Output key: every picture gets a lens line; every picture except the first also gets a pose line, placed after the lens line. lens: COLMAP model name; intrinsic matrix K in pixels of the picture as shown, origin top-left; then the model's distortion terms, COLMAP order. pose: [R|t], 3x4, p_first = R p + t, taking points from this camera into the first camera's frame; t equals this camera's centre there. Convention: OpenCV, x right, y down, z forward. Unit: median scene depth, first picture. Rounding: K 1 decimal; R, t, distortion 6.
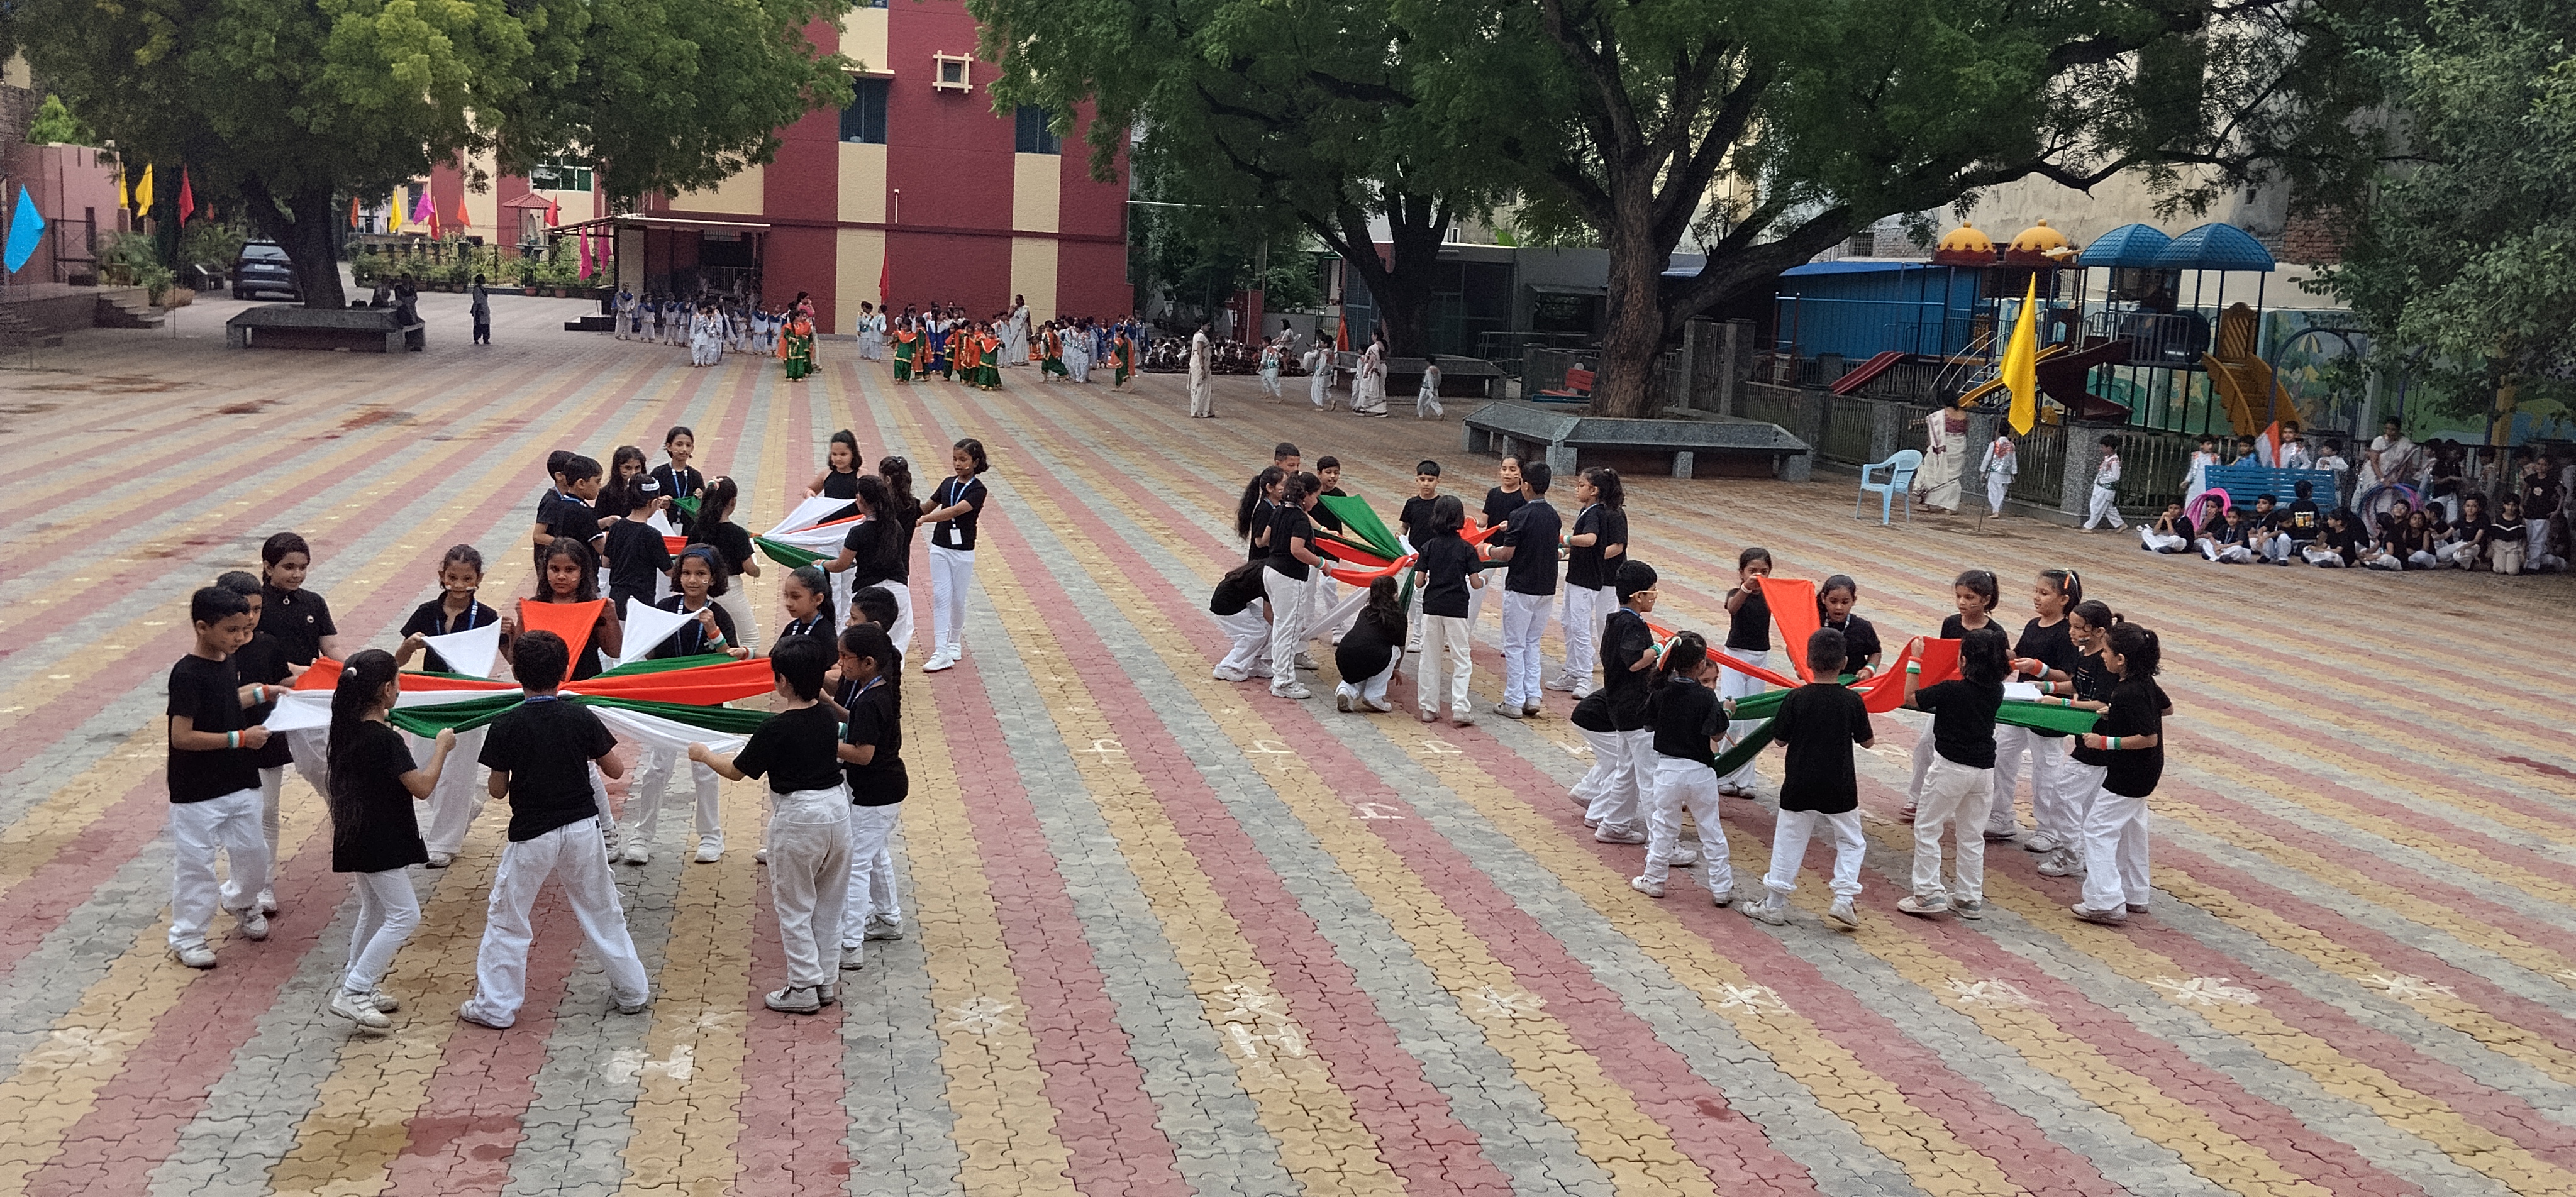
lens RADIAL K [[2191.2, 0, 1267.6], [0, 2191.2, 609.0], [0, 0, 1]] dist [0.084002, -0.181084]
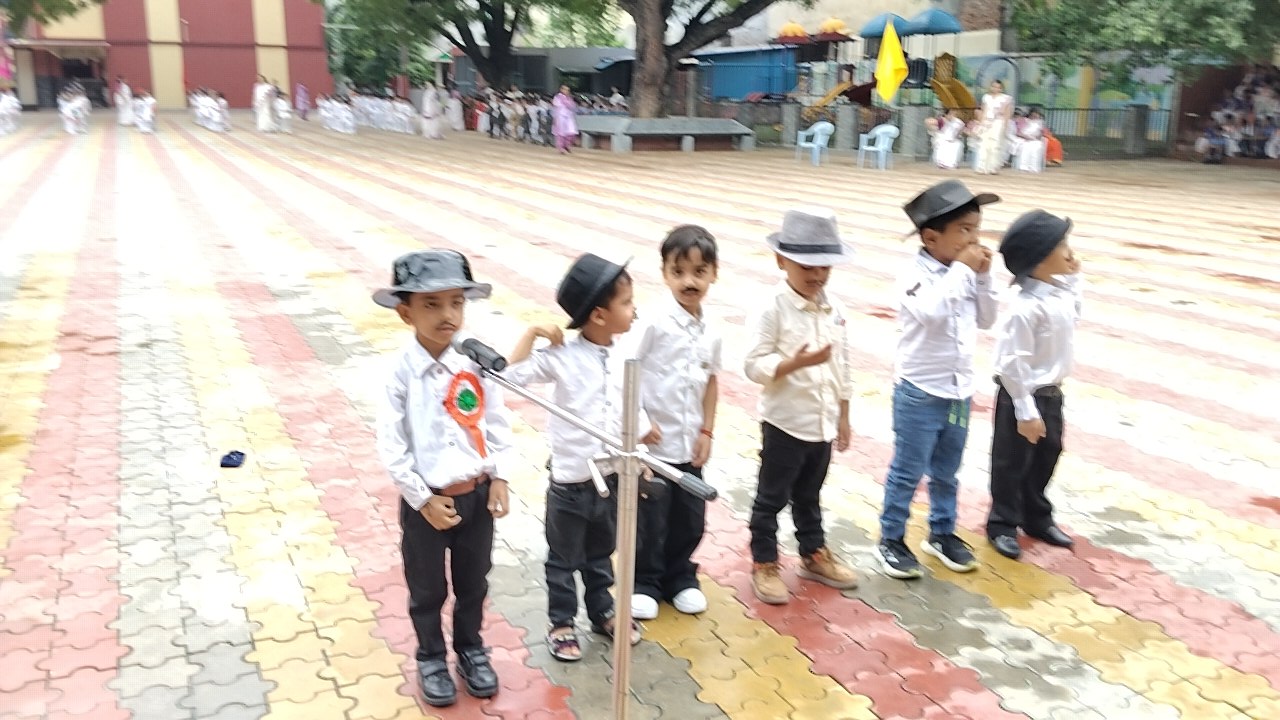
lens RADIAL K [[1090.2, 0, 637.4], [0, 1090.2, 361.7], [0, 0, 1]] dist [0.086138, -0.184047]
pose [[0.974399, -0.083231, 0.208851, -0.046116], [0.063543, 0.993029, 0.099281, 0.017720], [-0.215659, -0.083468, 0.972895, 0.118582]]
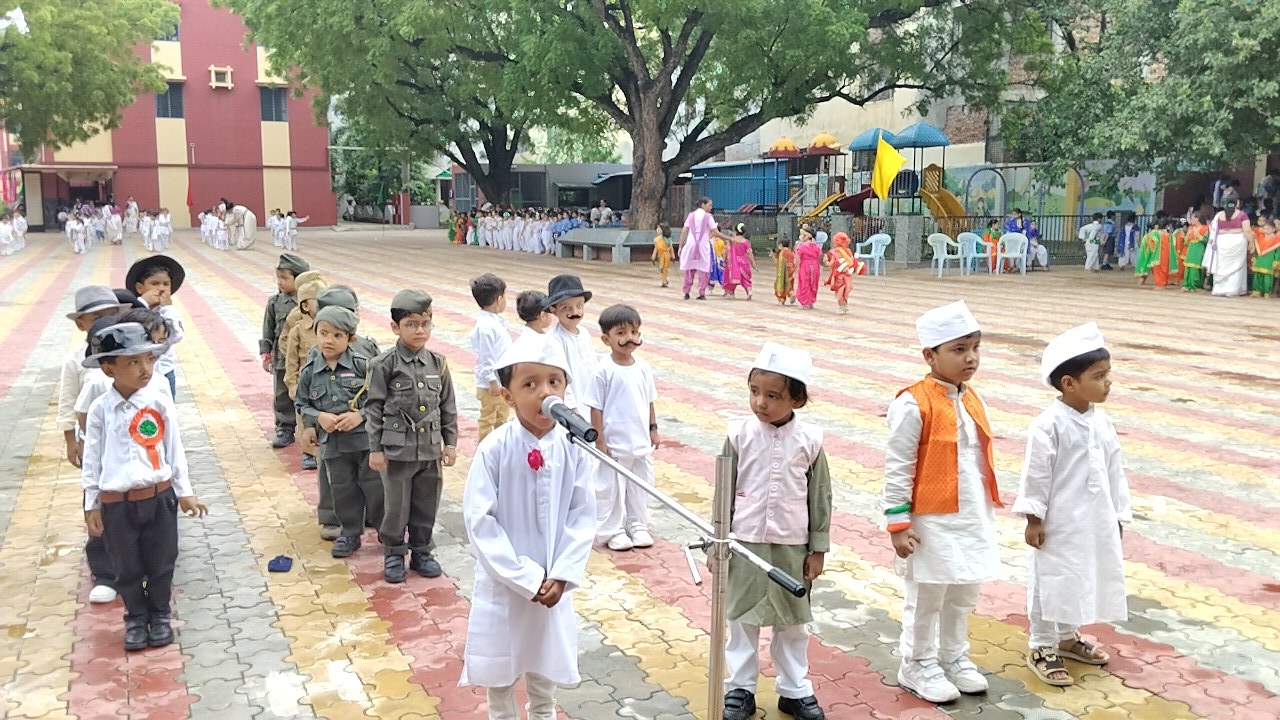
lens RADIAL K [[1090.2, 0, 640.1], [0, 1090.2, 357.3], [0, 0, 1]] dist [0.086138, -0.184047]
pose [[0.971927, -0.076661, 0.222442, -0.051642], [0.079169, 0.996858, -0.002370, 0.017607], [-0.221561, 0.019914, 0.974943, 0.113198]]
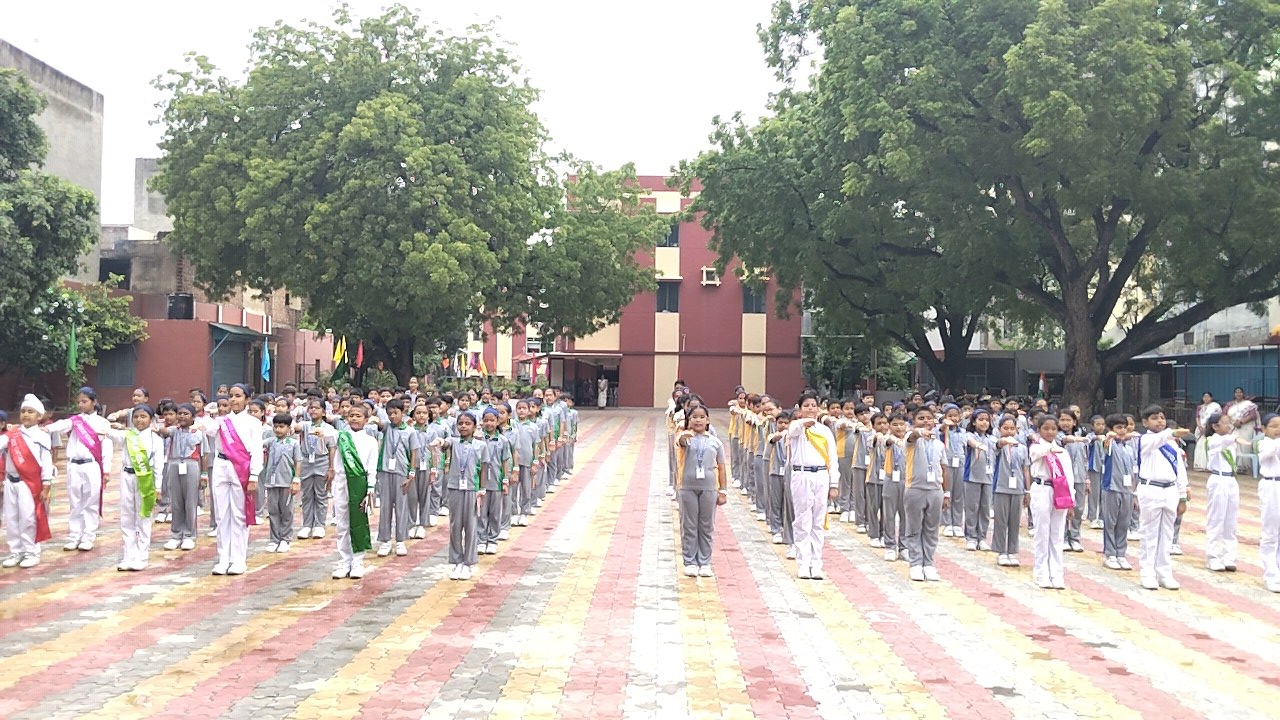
lens RADIAL K [[1090.2, 0, 624.4], [0, 1090.2, 352.6], [0, 0, 1]] dist [0.086138, -0.184047]
pose [[0.971078, -0.038955, -0.235565, 0.020680], [-0.006187, 0.982164, -0.187923, 0.019438], [0.238684, 0.183945, 0.953517, 0.086646]]
